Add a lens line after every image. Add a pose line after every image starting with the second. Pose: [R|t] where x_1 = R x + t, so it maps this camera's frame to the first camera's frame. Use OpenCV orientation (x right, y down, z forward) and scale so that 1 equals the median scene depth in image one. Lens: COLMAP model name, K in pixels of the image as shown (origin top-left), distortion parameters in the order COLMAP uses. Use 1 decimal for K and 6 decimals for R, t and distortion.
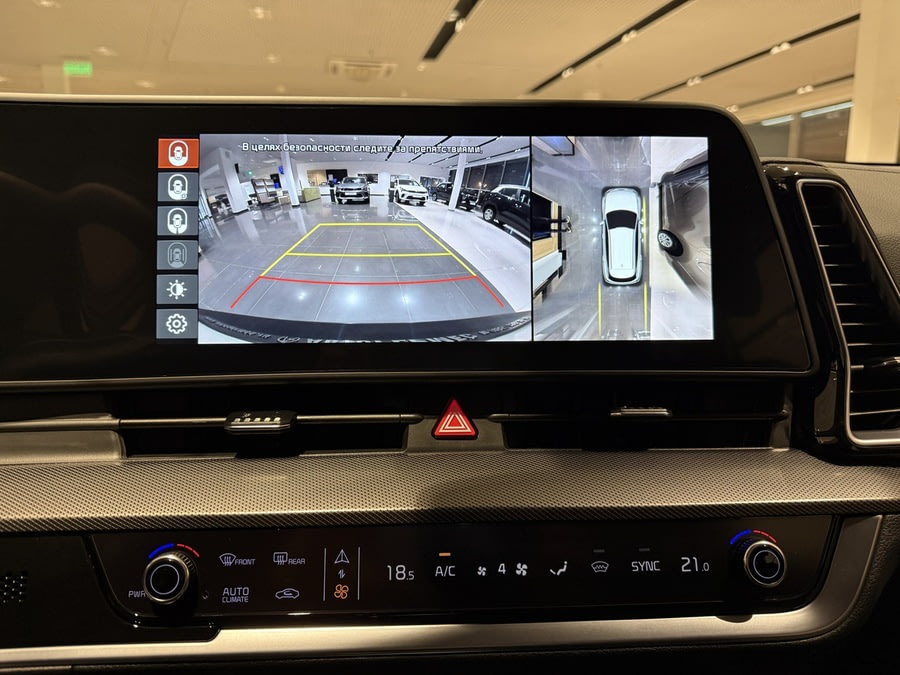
lens RADIAL K [[634.8, 0, 450.9], [0, 634.8, 336.2], [0, 0, 1]] dist [-0.002082, -0.002856]
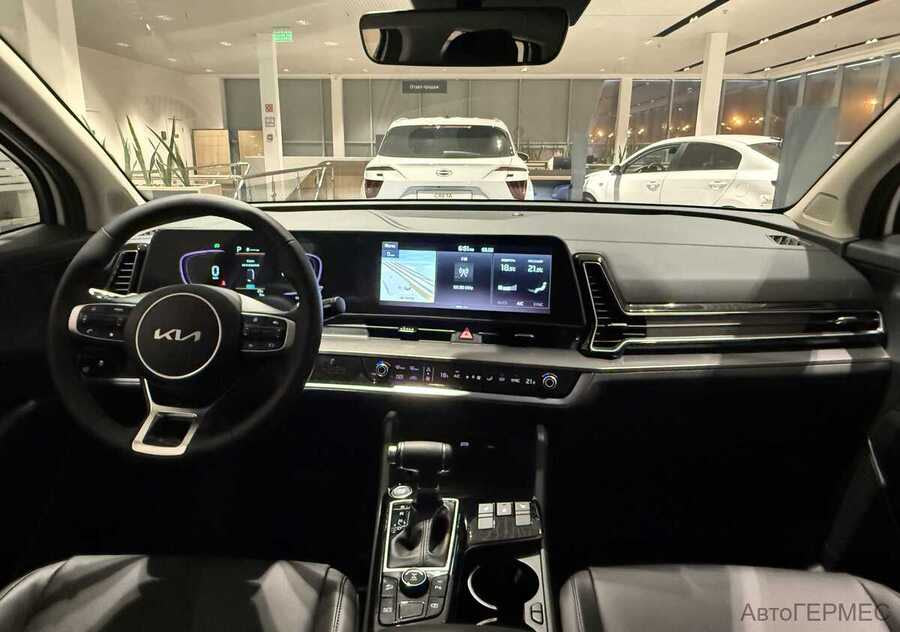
lens RADIAL K [[577.6, 0, 449.5], [0, 577.6, 309.0], [0, 0, 1]] dist [-0.001012, 0.000480]
pose [[0.972226, 0.064775, -0.224901, 0.594210], [-0.042747, 0.993919, 0.101473, -0.292943], [0.230106, -0.089041, 0.969083, -1.902984]]
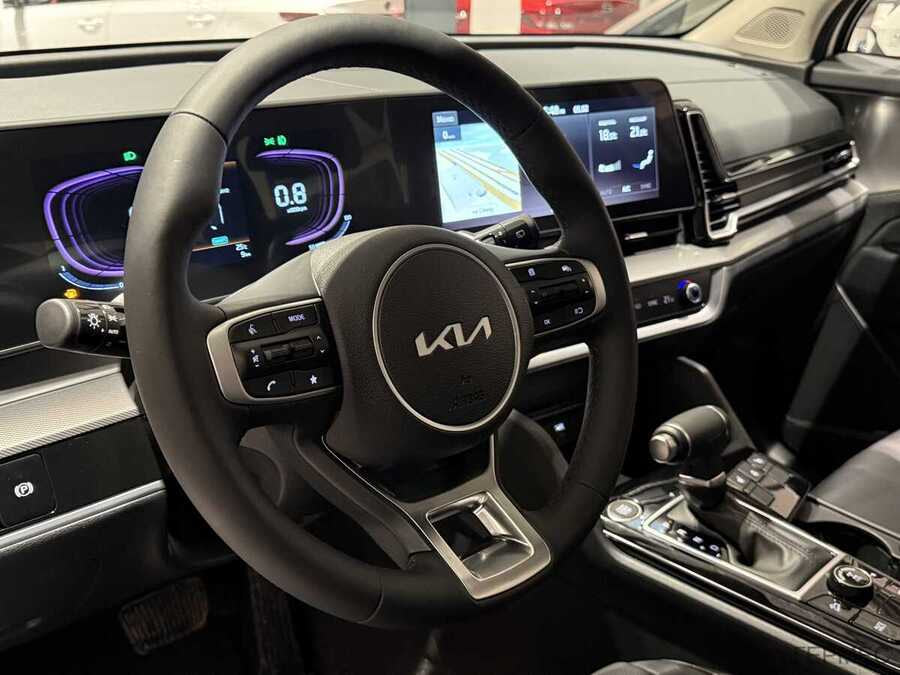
lens RADIAL K [[895.5, 0, 450.3], [0, 895.5, 342.3], [0, 0, 1]] dist [0.081437, 0.000000]
pose [[0.857273, -0.179878, 0.482417, -1.763722], [0.077828, 0.971492, 0.223934, -0.257099], [-0.508945, -0.154427, 0.846834, -1.279075]]
